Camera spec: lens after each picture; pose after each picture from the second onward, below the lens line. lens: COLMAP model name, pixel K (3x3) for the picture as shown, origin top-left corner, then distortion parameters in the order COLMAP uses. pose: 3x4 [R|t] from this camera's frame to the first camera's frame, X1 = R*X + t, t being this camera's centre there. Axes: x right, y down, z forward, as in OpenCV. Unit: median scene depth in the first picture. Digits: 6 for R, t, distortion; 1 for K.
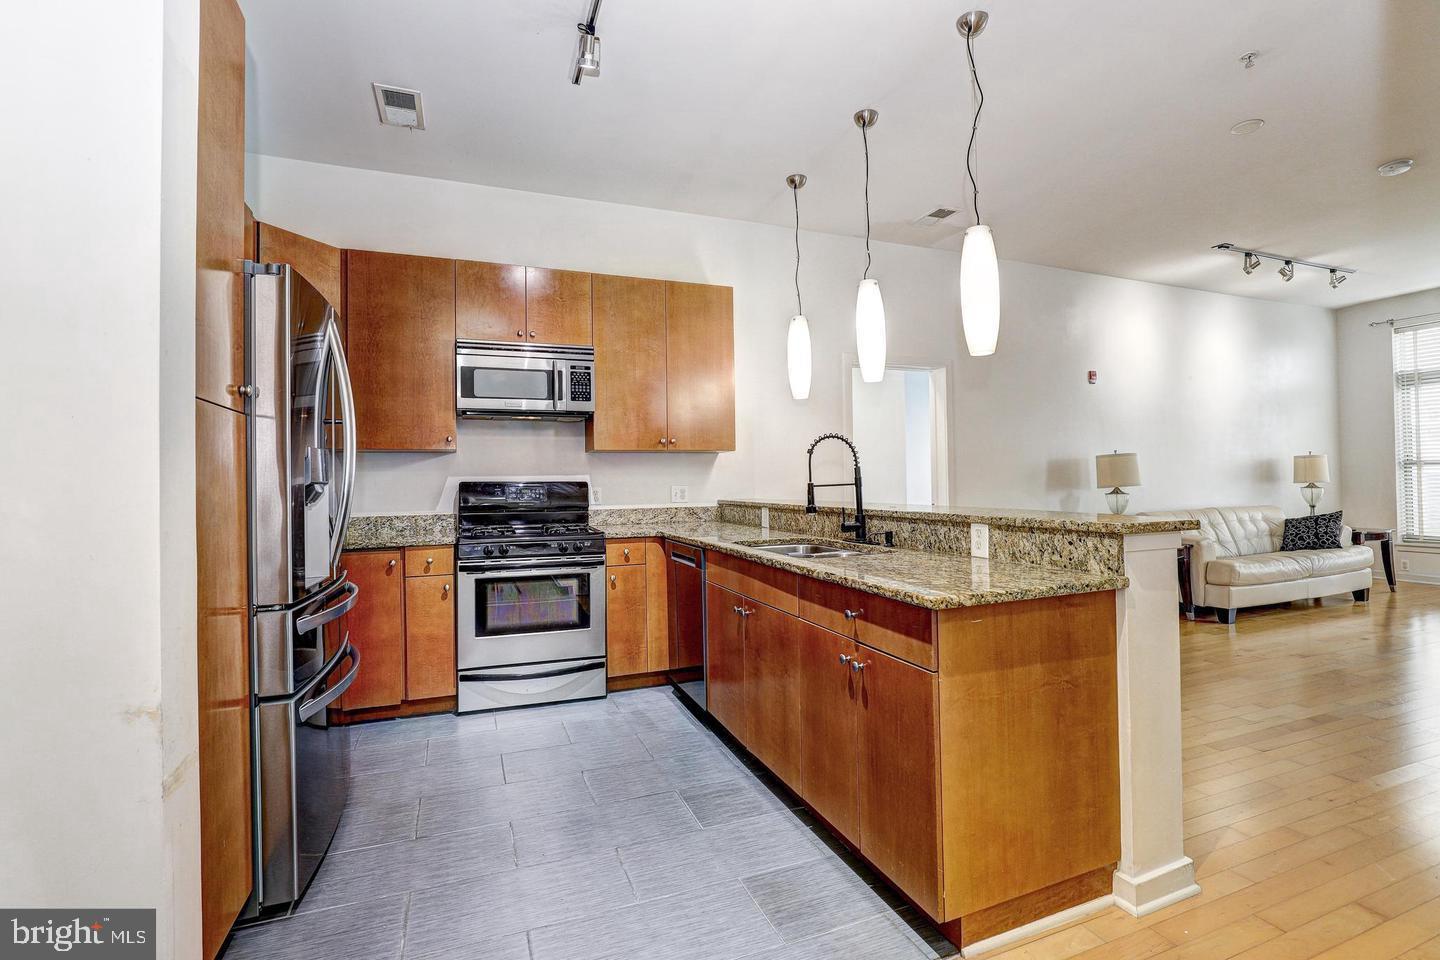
lens RADIAL K [[659.2, 0, 724.9], [0, 659.2, 476.4], [0, 0, 1]] dist [-0.021280, 0.004848]
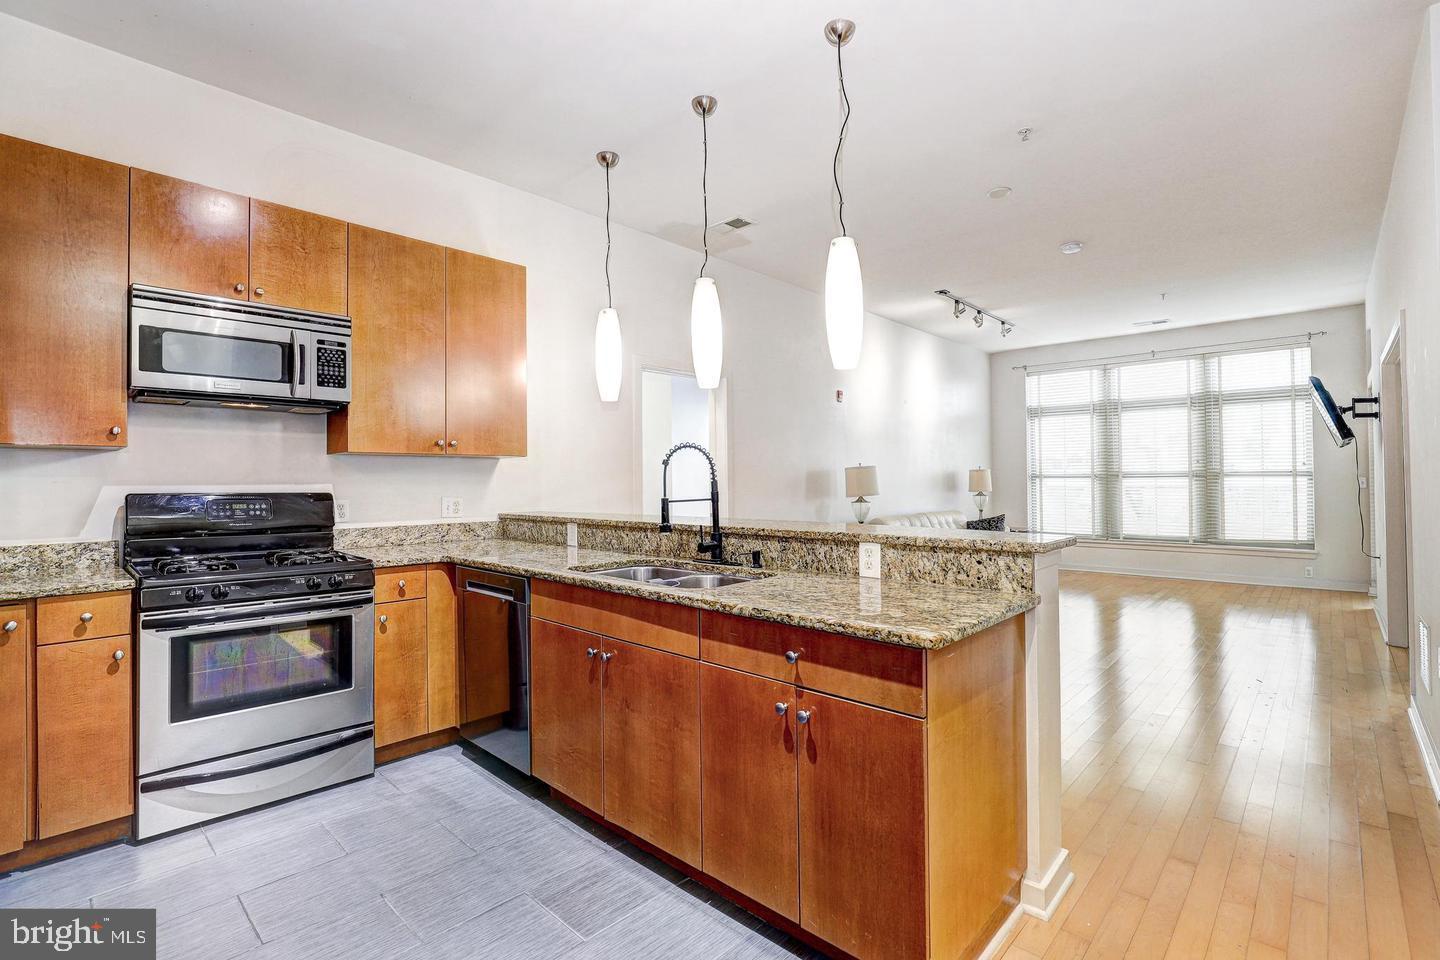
lens RADIAL K [[659.2, 0, 724.9], [0, 659.2, 476.4], [0, 0, 1]] dist [-0.021280, 0.004848]
pose [[0.904532, 0.010769, 0.426270, -0.135828], [-0.008339, 0.999937, -0.007566, -0.010271], [-0.426324, 0.003289, 0.904565, 0.131121]]
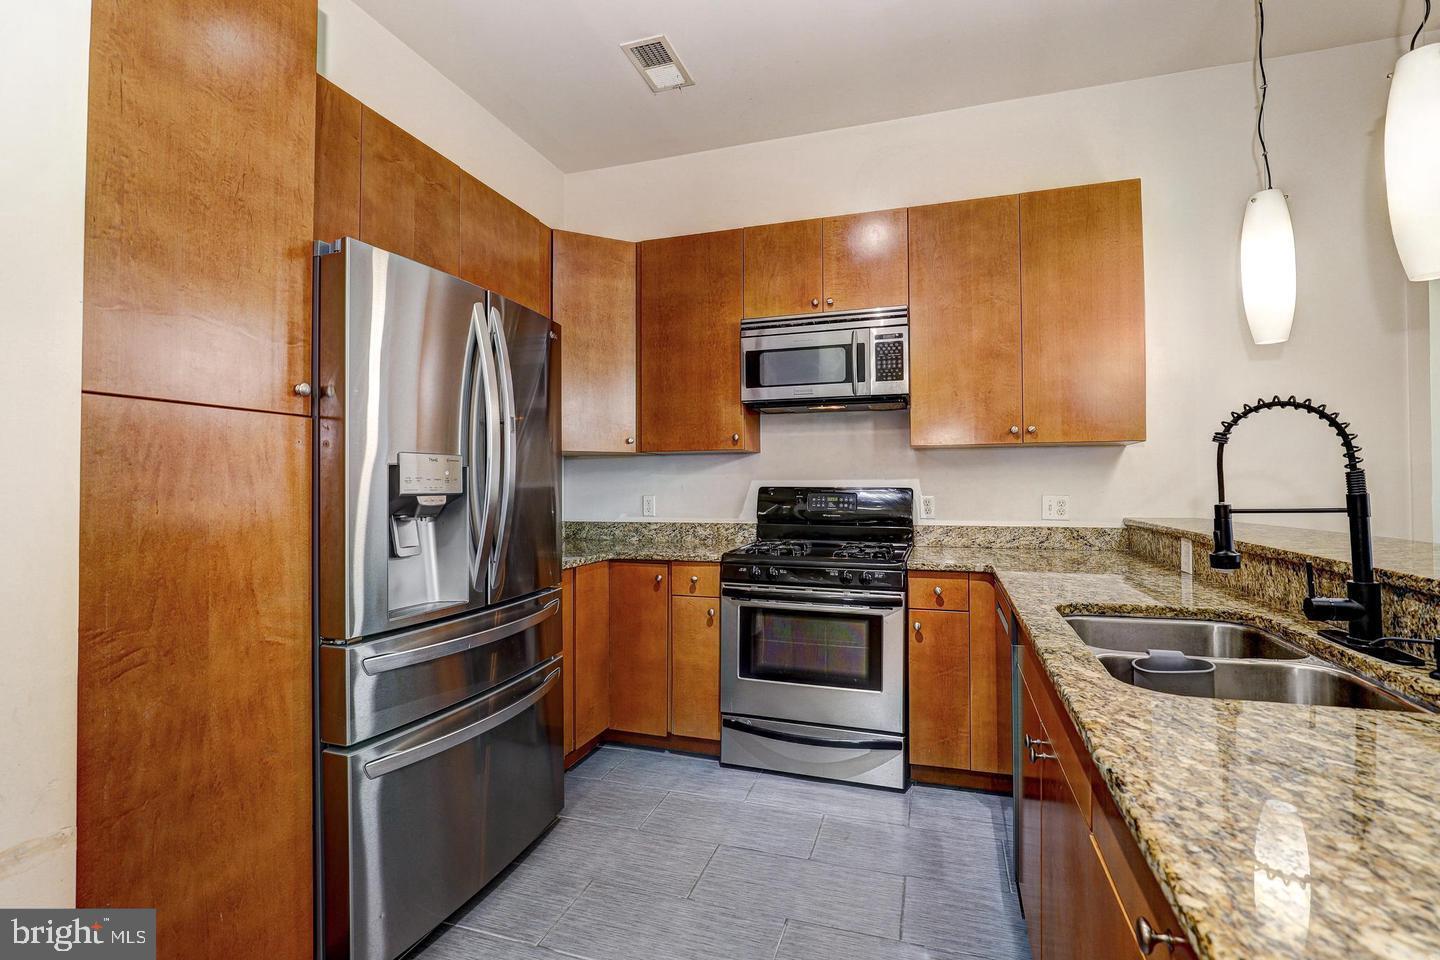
lens RADIAL K [[659.2, 0, 724.9], [0, 659.2, 476.4], [0, 0, 1]] dist [-0.021280, 0.004848]
pose [[0.770385, 0.003170, -0.637571, 0.120028], [-0.000951, 0.999992, 0.003823, -0.009008], [0.637578, -0.002339, 0.770382, 0.321146]]
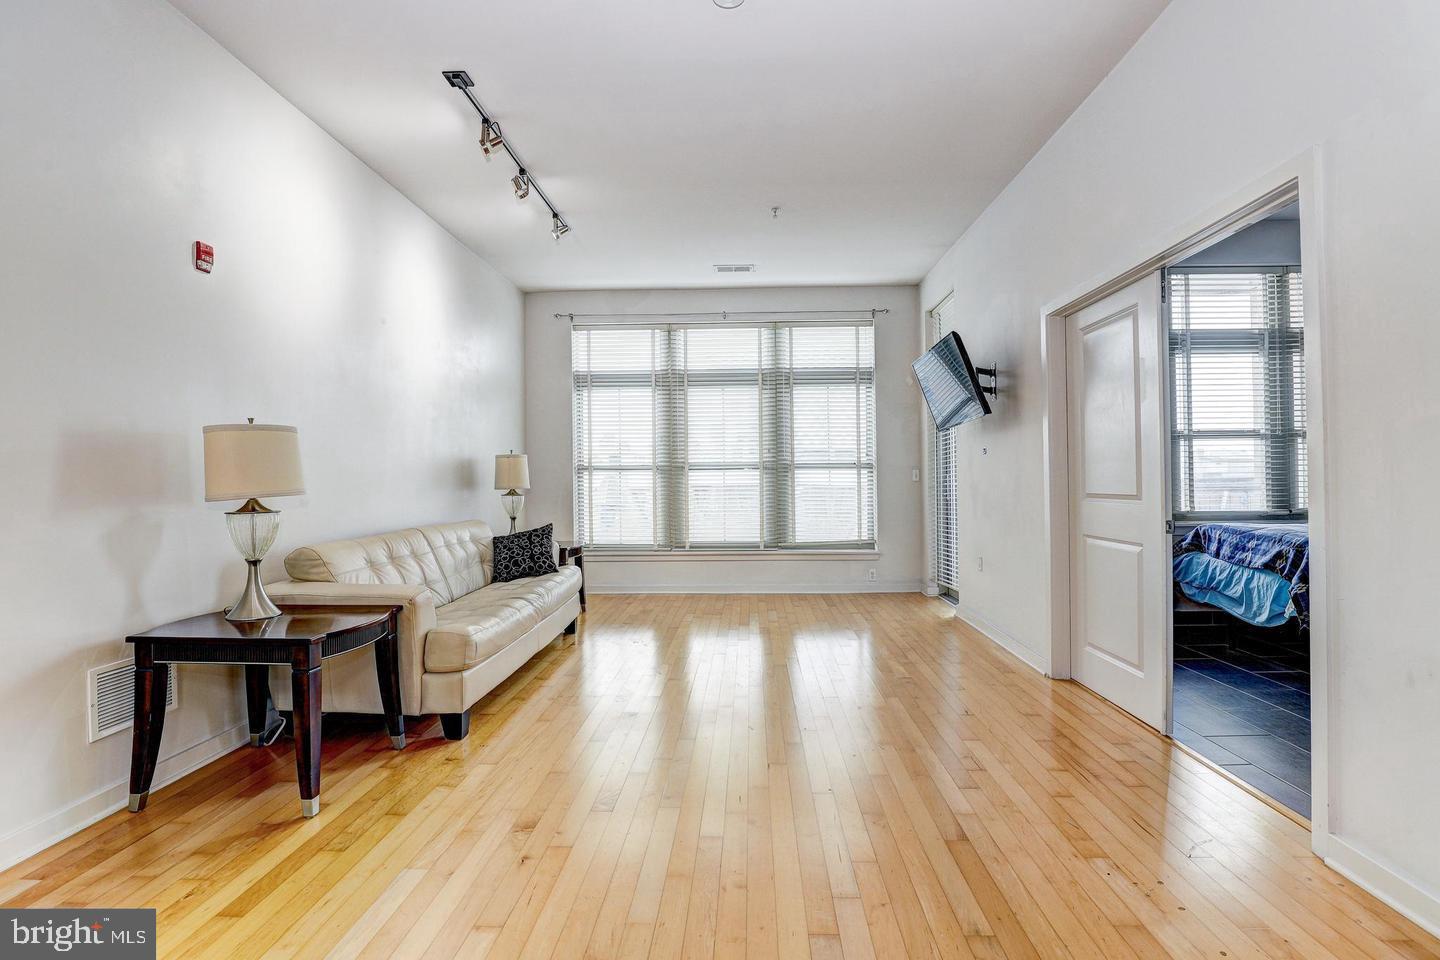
lens RADIAL K [[659.2, 0, 724.9], [0, 659.2, 476.4], [0, 0, 1]] dist [-0.021280, 0.004848]
pose [[0.403746, 0.015880, 0.914733, 0.479146], [-0.004097, 0.999871, -0.015549, 0.010332], [-0.914862, 0.002530, 0.403759, 0.782849]]
